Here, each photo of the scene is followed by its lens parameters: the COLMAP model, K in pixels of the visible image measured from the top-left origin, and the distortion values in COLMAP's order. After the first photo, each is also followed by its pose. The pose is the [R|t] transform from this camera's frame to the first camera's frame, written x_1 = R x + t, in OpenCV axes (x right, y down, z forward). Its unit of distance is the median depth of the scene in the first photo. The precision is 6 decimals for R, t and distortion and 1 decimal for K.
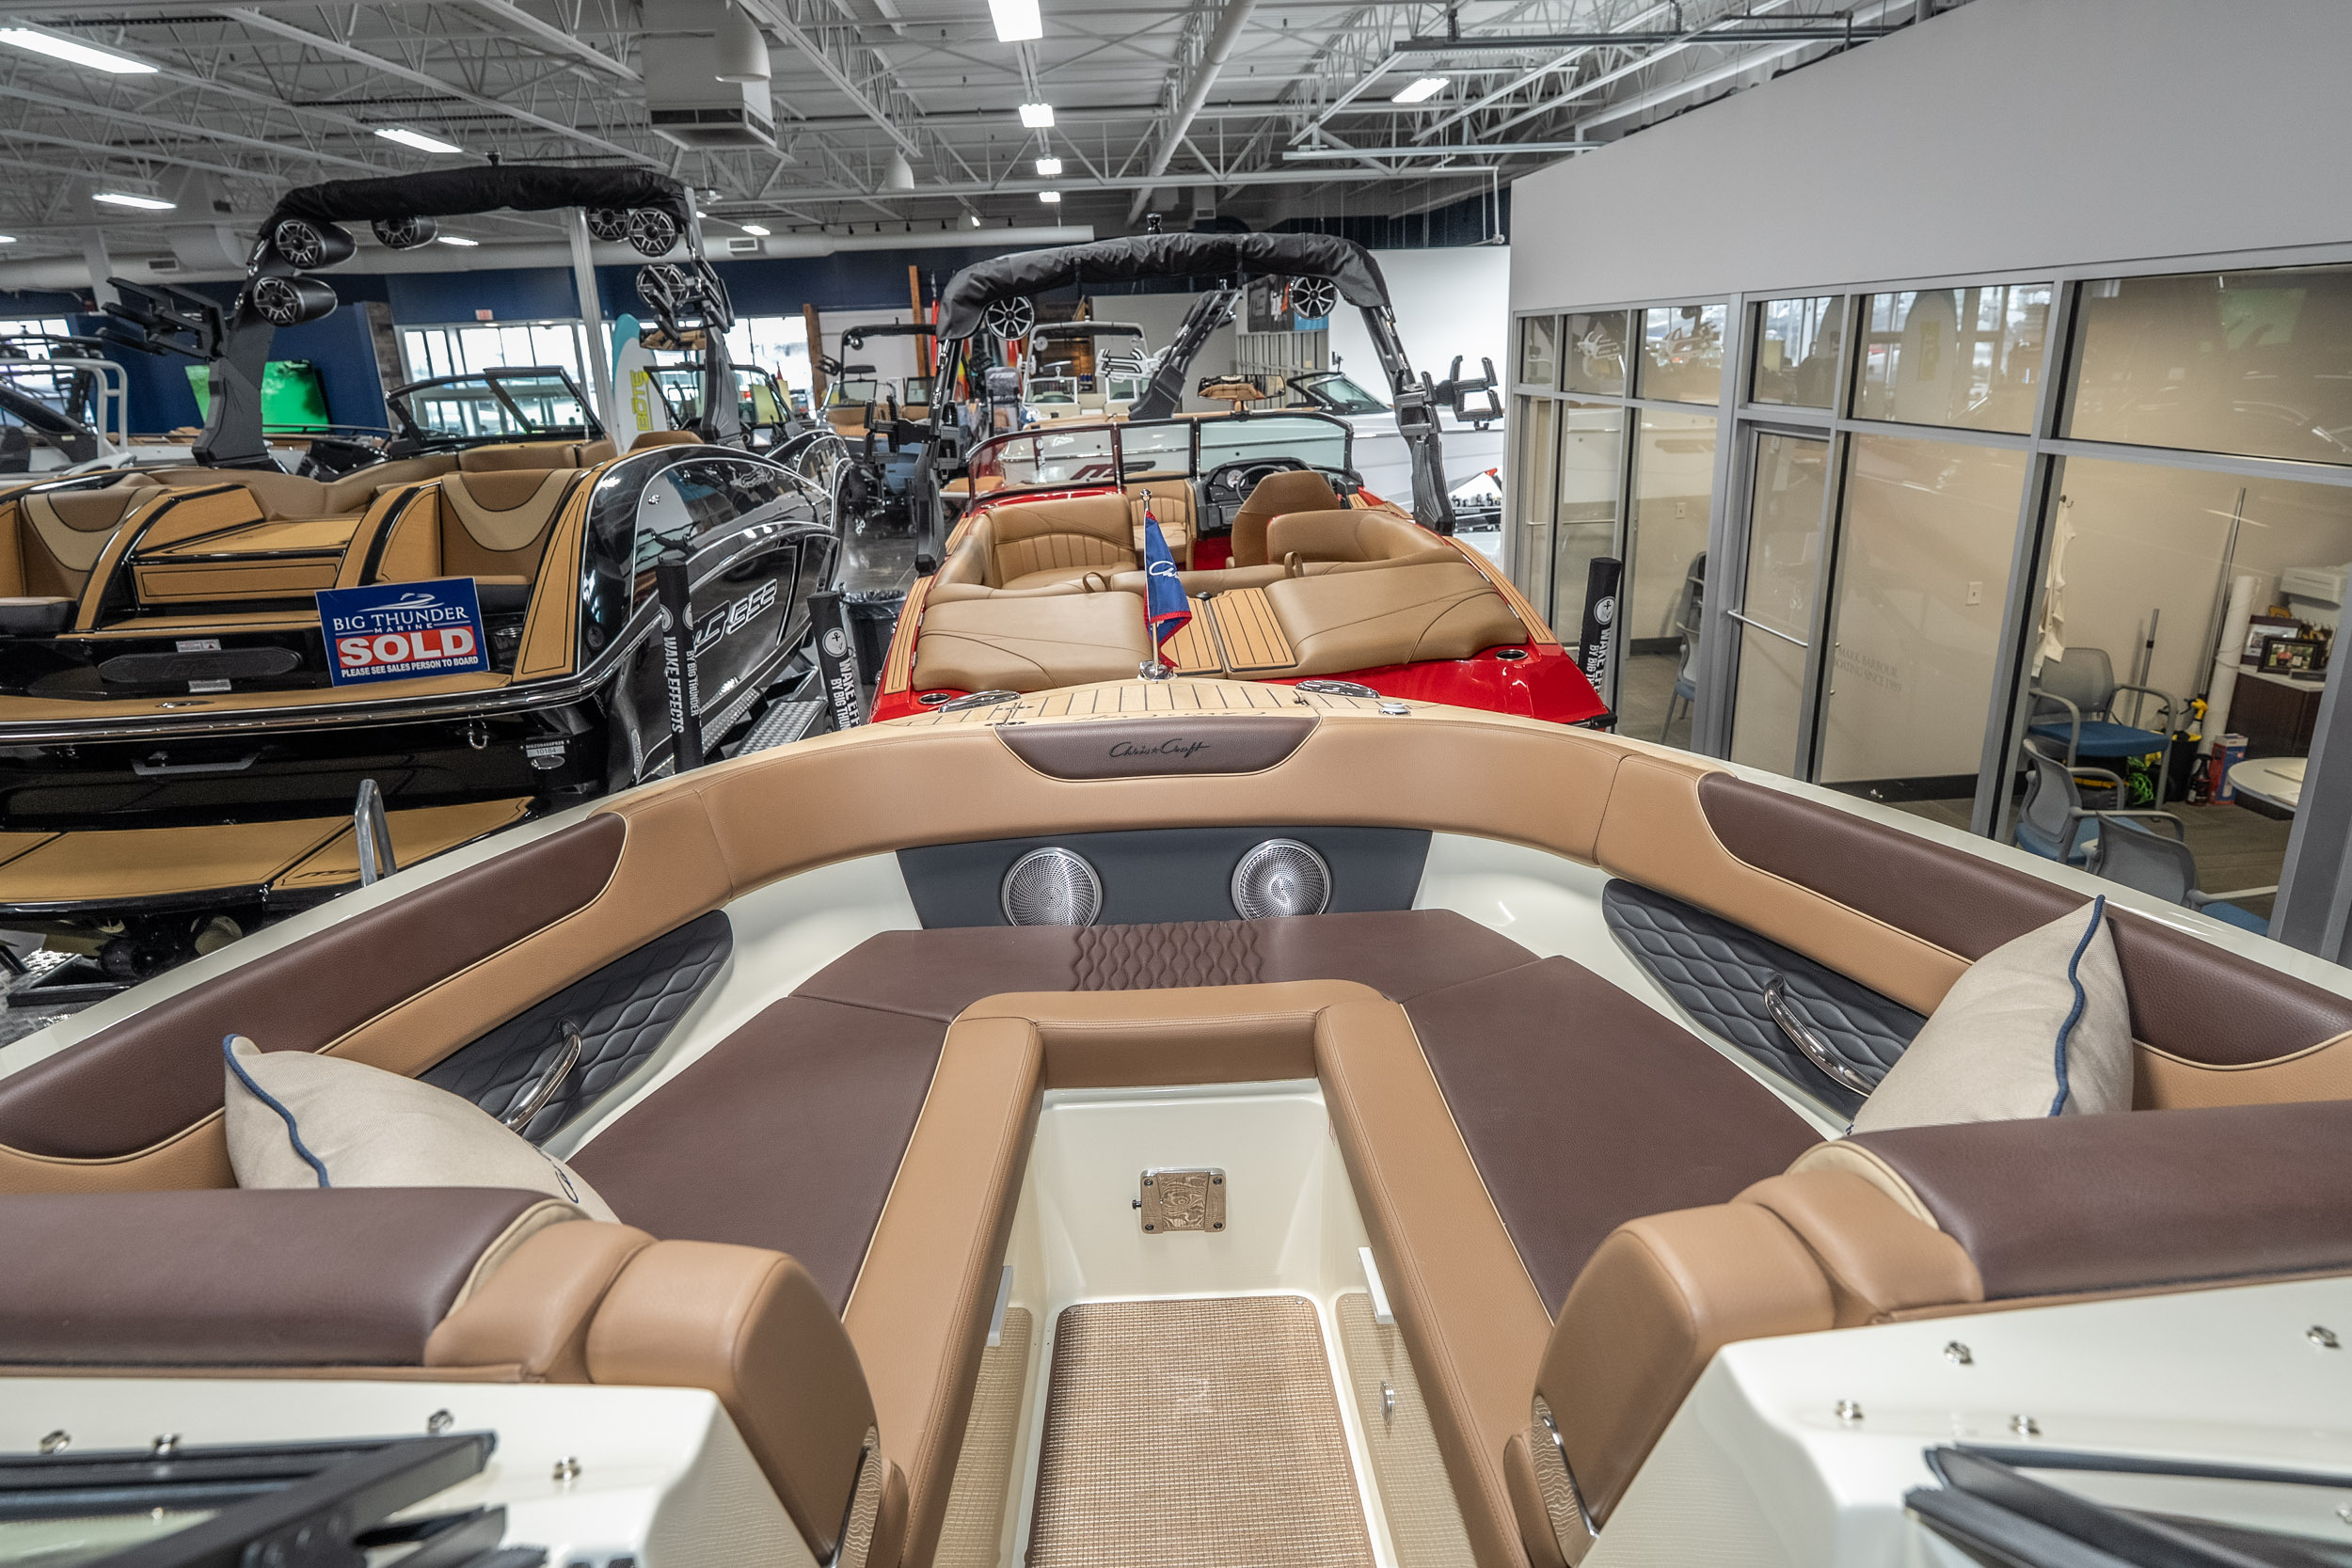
lens RADIAL K [[1358.6, 0, 1177.0], [0, 1358.6, 778.5], [0, 0, 1]] dist [-0.004804, 0.002513]
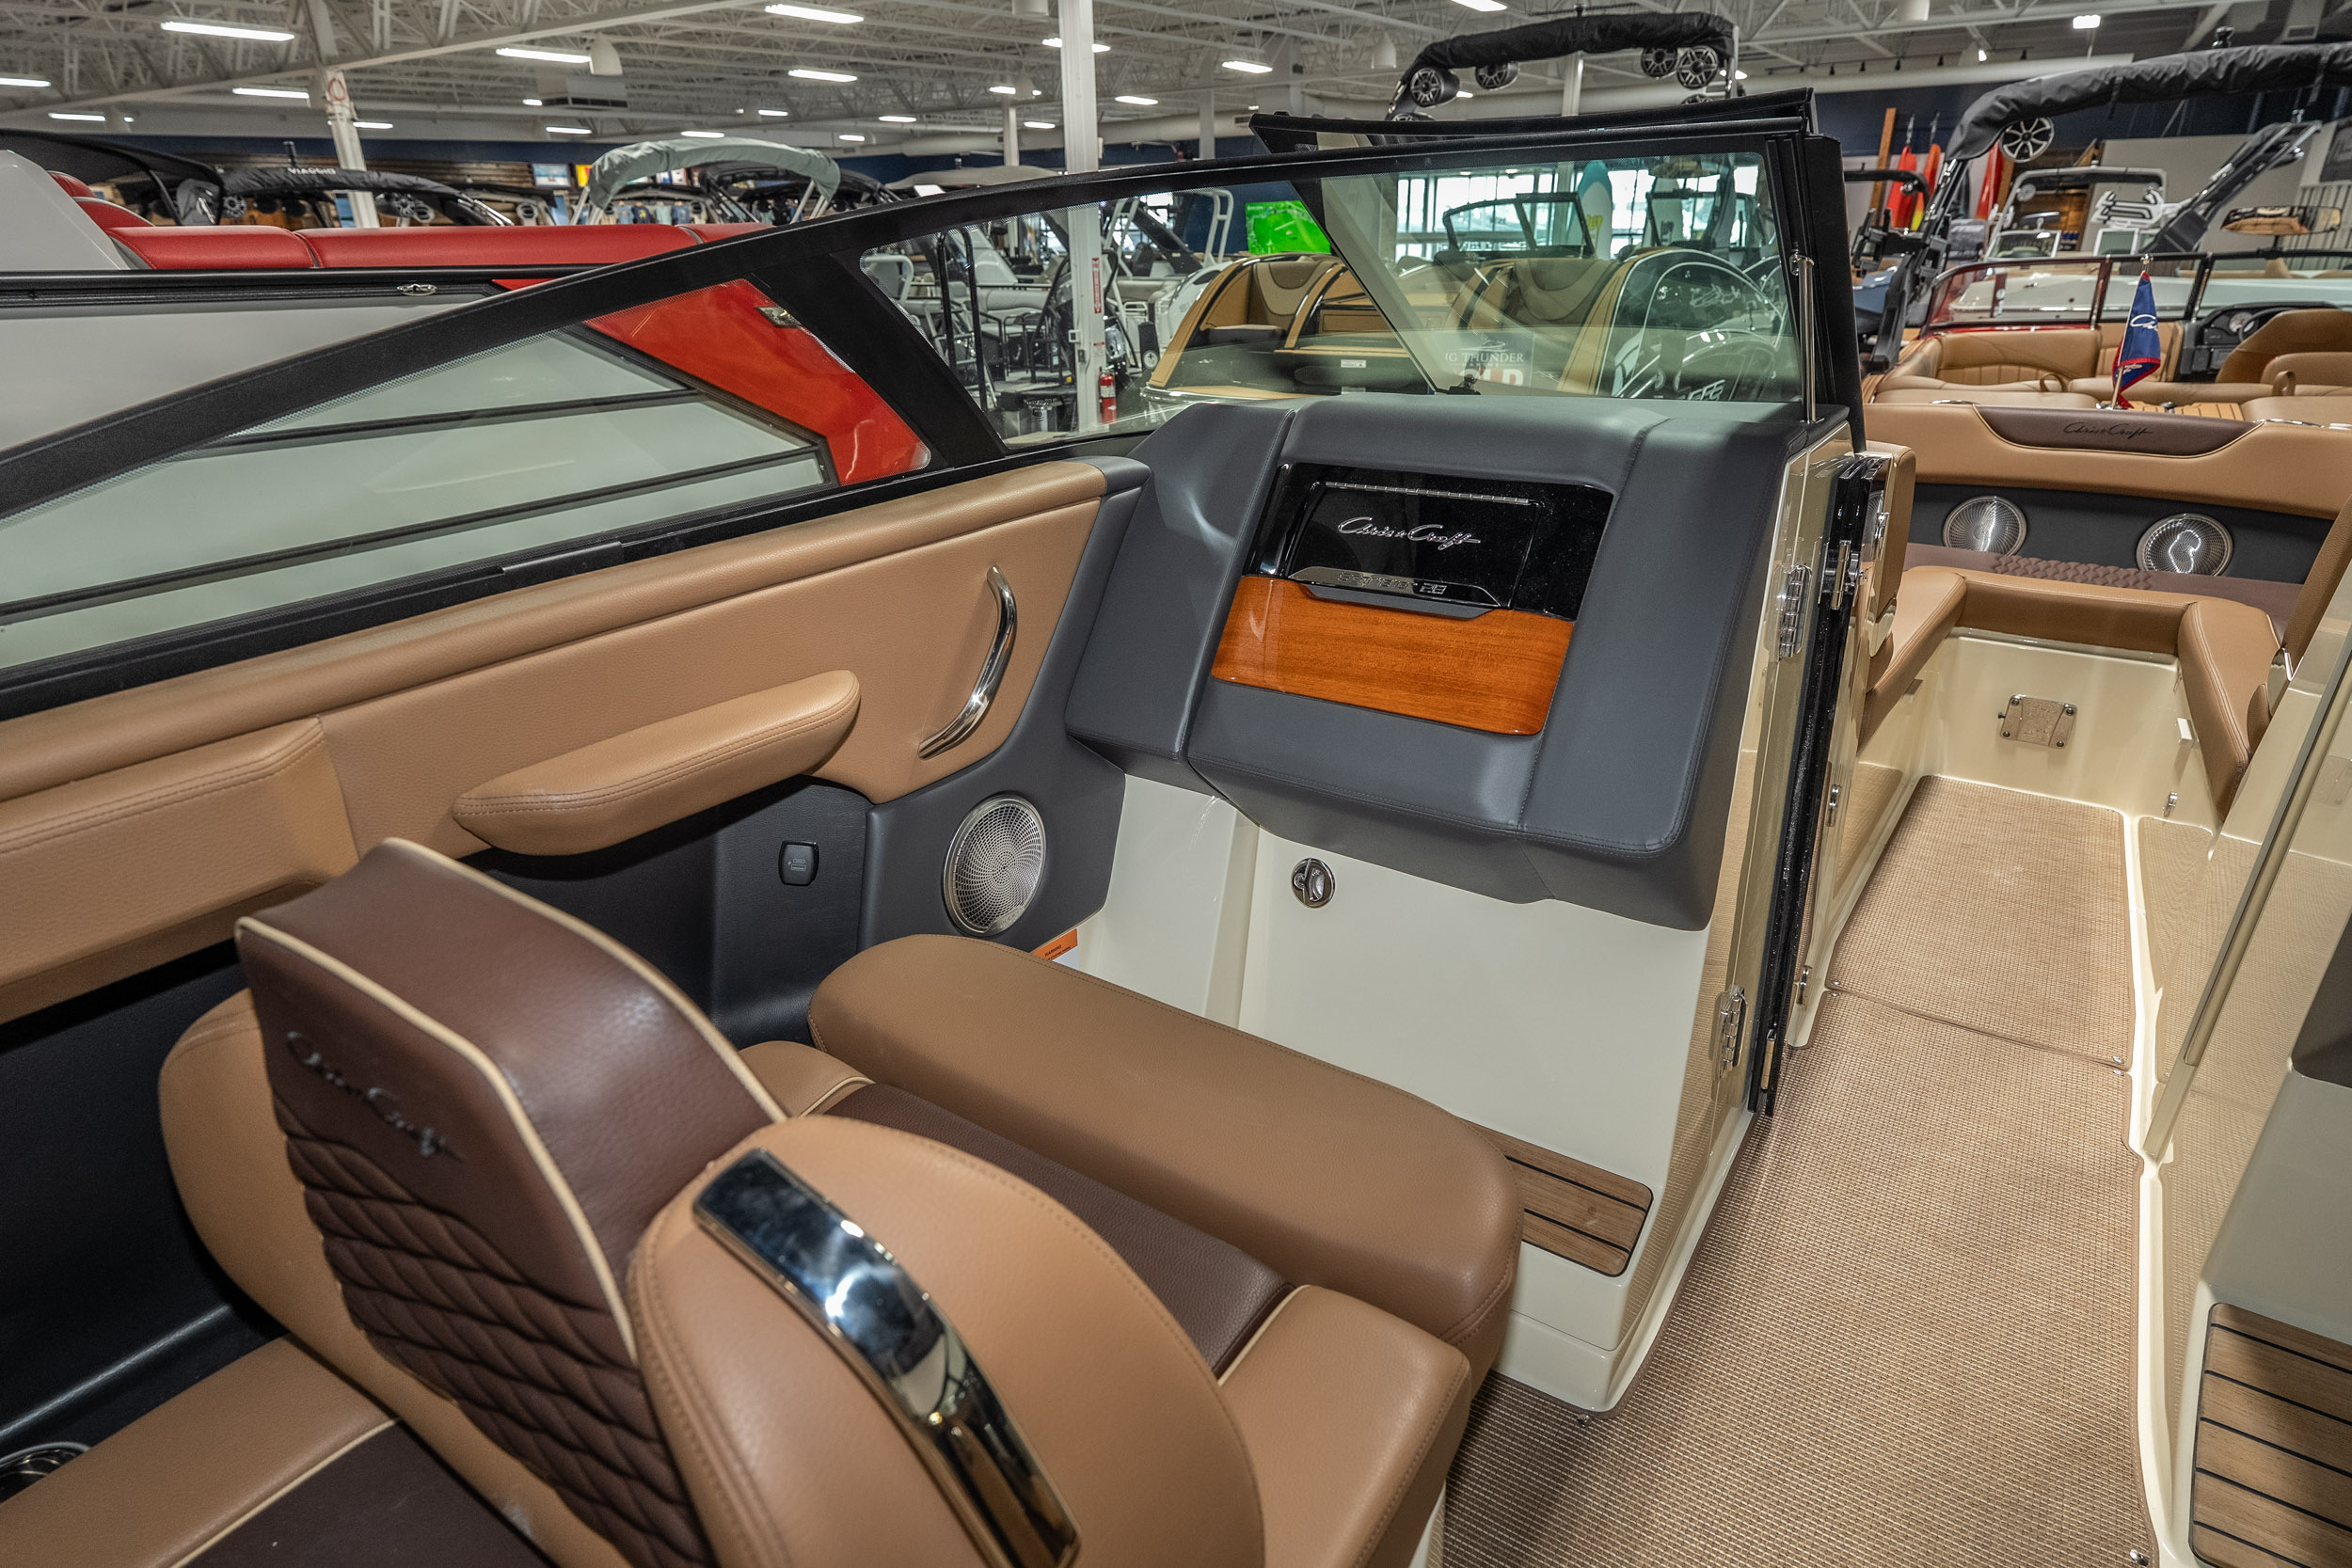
lens RADIAL K [[1297.8, 0, 1180.0], [0, 1297.8, 780.1], [0, 0, 1]] dist [0.000293, -0.000377]
pose [[0.810061, 0.249848, -0.530450, 0.003979], [-0.189994, 0.967709, 0.165658, 0.094164], [0.554710, -0.033410, 0.831372, -0.206707]]
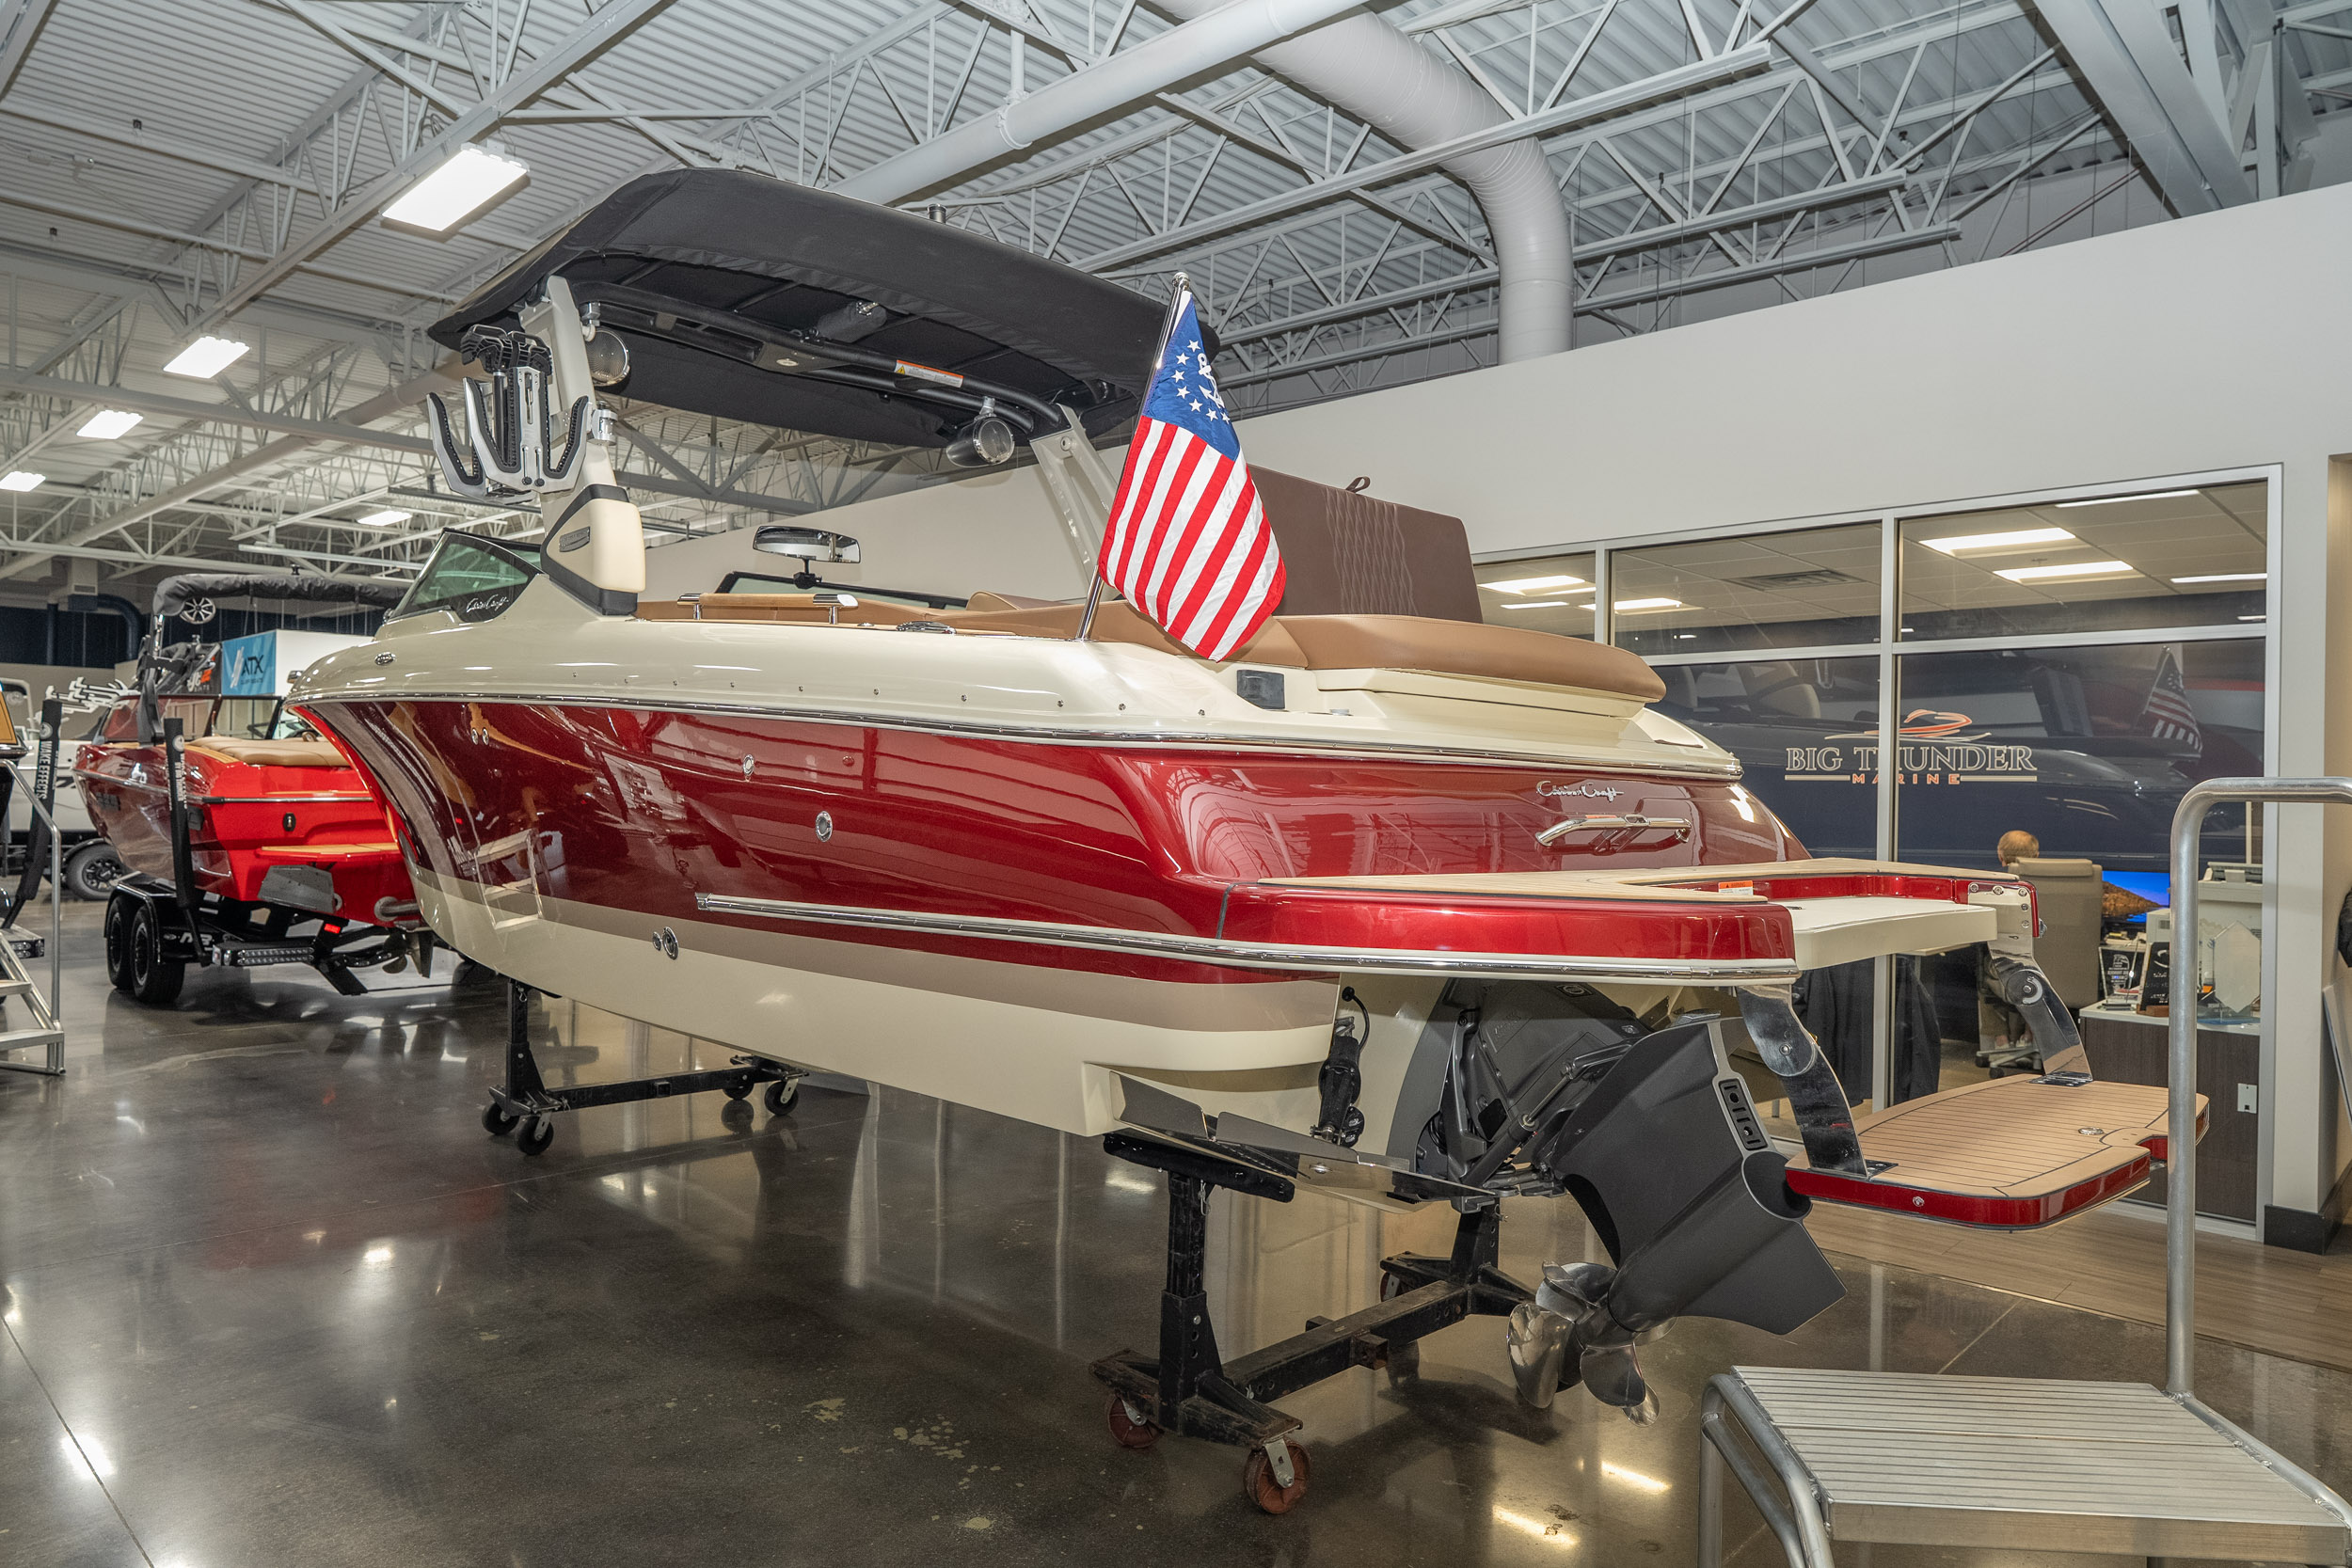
lens RADIAL K [[1455.2, 0, 1176.0], [0, 1455.2, 784.0], [0, 0, 1]] dist [-0.001057, -0.001090]
pose [[0.739270, 0.049943, 0.671554, -0.386599], [0.162963, 0.954337, -0.250368, 0.454427], [-0.653393, 0.294528, 0.697374, -0.858463]]
